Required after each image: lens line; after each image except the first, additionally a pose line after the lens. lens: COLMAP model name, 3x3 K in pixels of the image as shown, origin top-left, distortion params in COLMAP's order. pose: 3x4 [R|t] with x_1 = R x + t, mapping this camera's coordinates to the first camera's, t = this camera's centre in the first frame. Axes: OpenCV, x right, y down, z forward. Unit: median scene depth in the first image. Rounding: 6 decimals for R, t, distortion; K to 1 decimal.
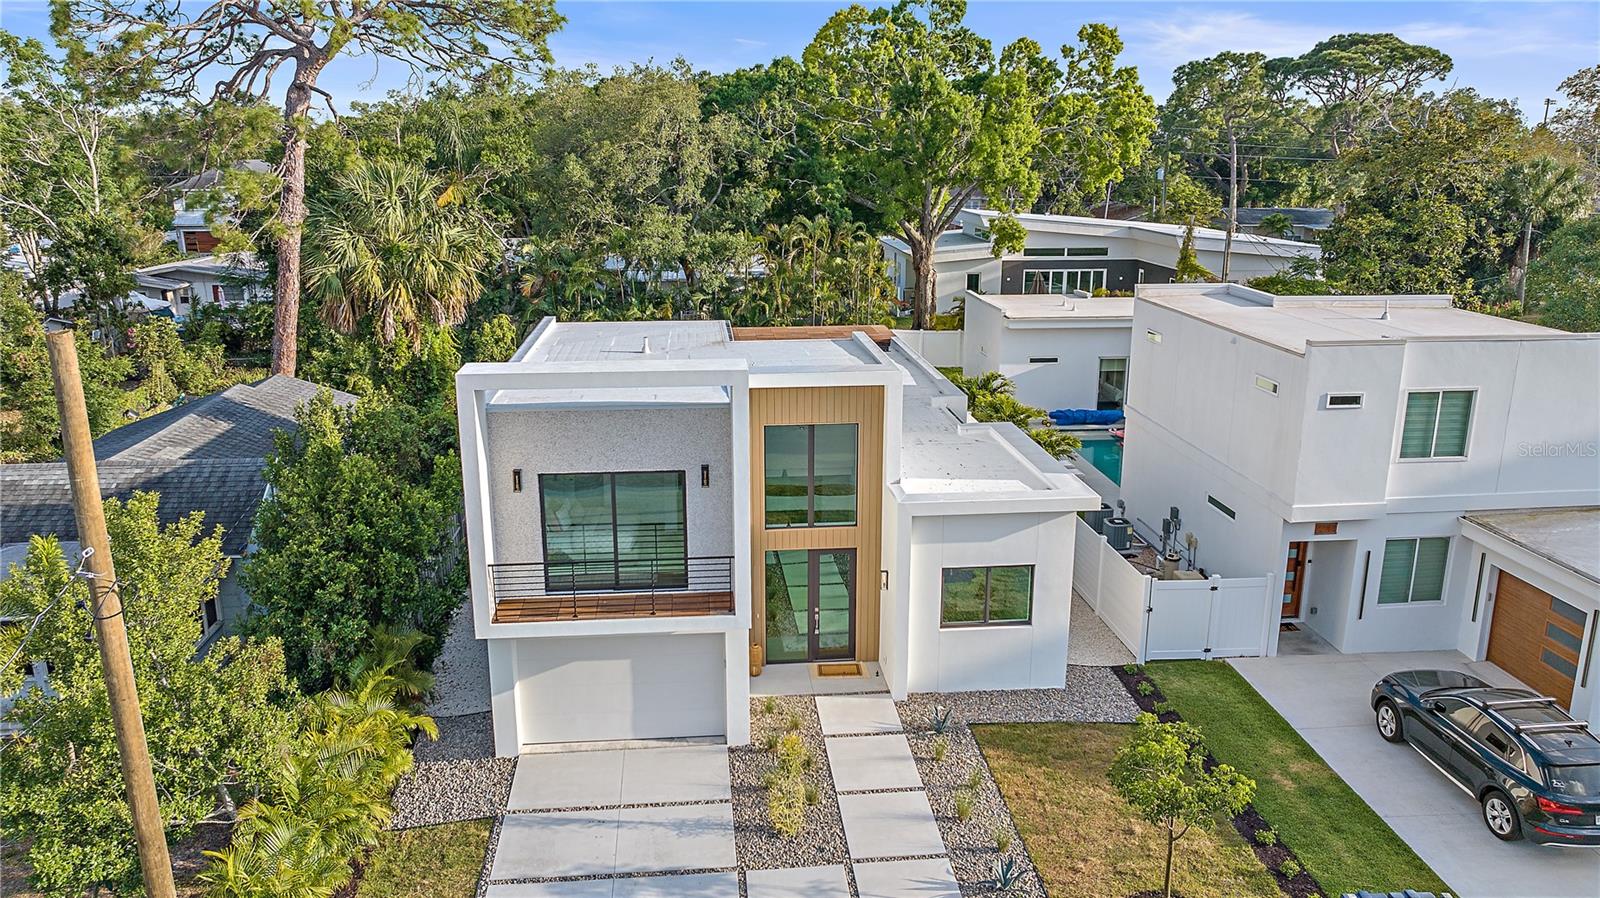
lens RADIAL K [[1178.2, 0, 800.0], [0, 1178.2, 449.0], [0, 0, 1]] dist [-0.032555, 0.004484]
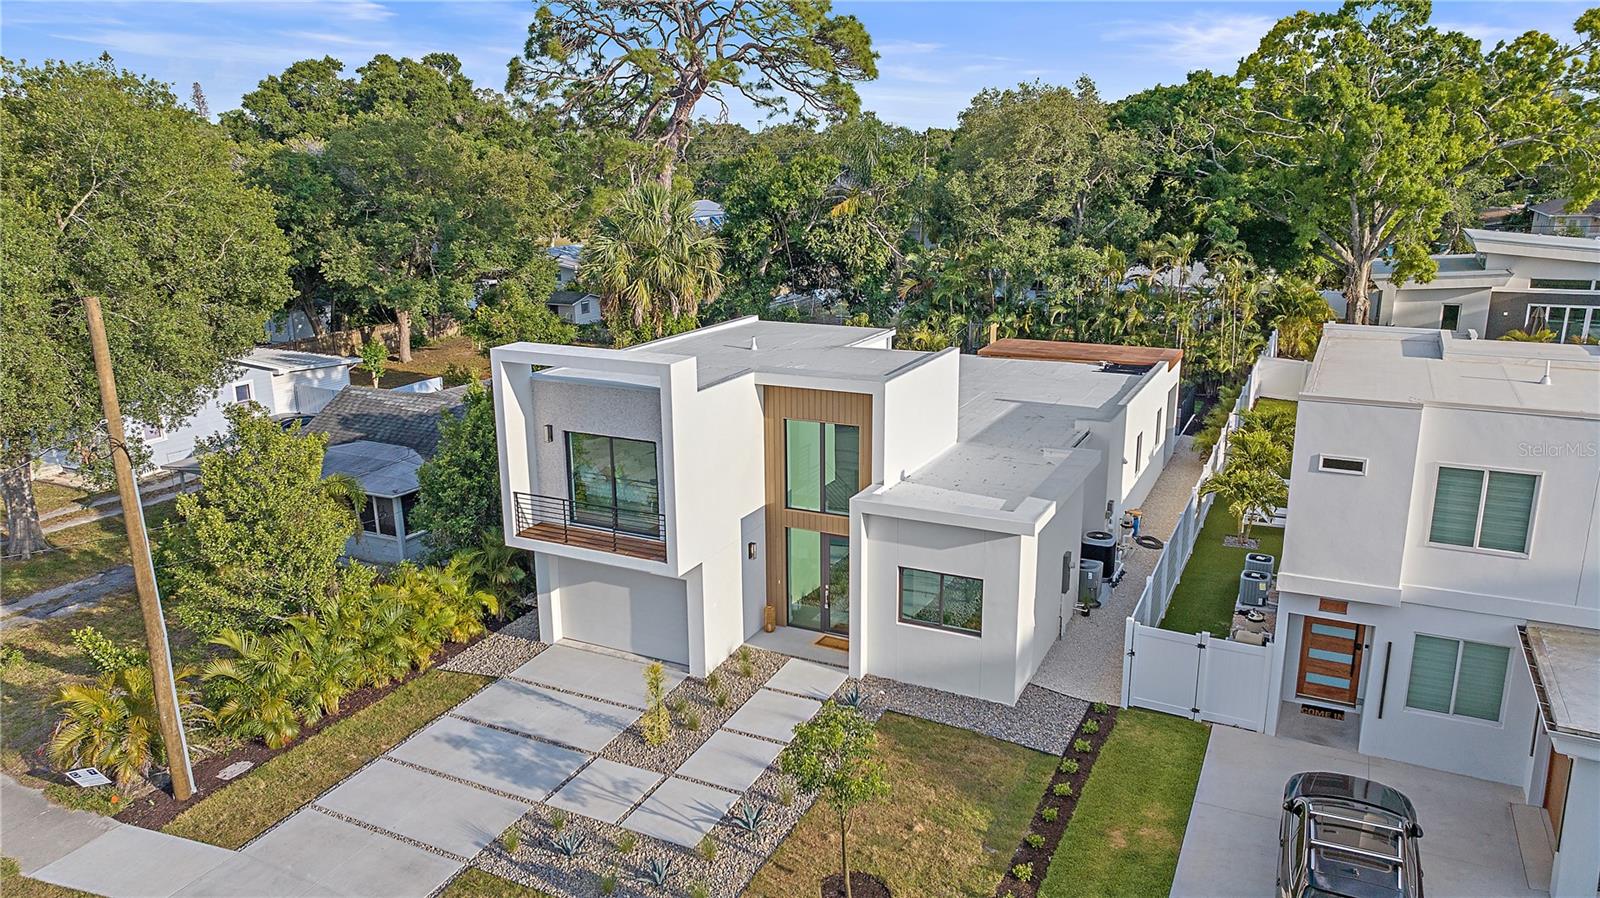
lens RADIAL K [[1178.2, 0, 800.0], [0, 1178.2, 449.0], [0, 0, 1]] dist [-0.032555, 0.004484]
pose [[0.837403, 0.126096, -0.531842, 0.586449], [-0.125984, 0.991354, 0.036676, -0.033624], [0.531869, 0.036291, 0.846049, 0.023942]]
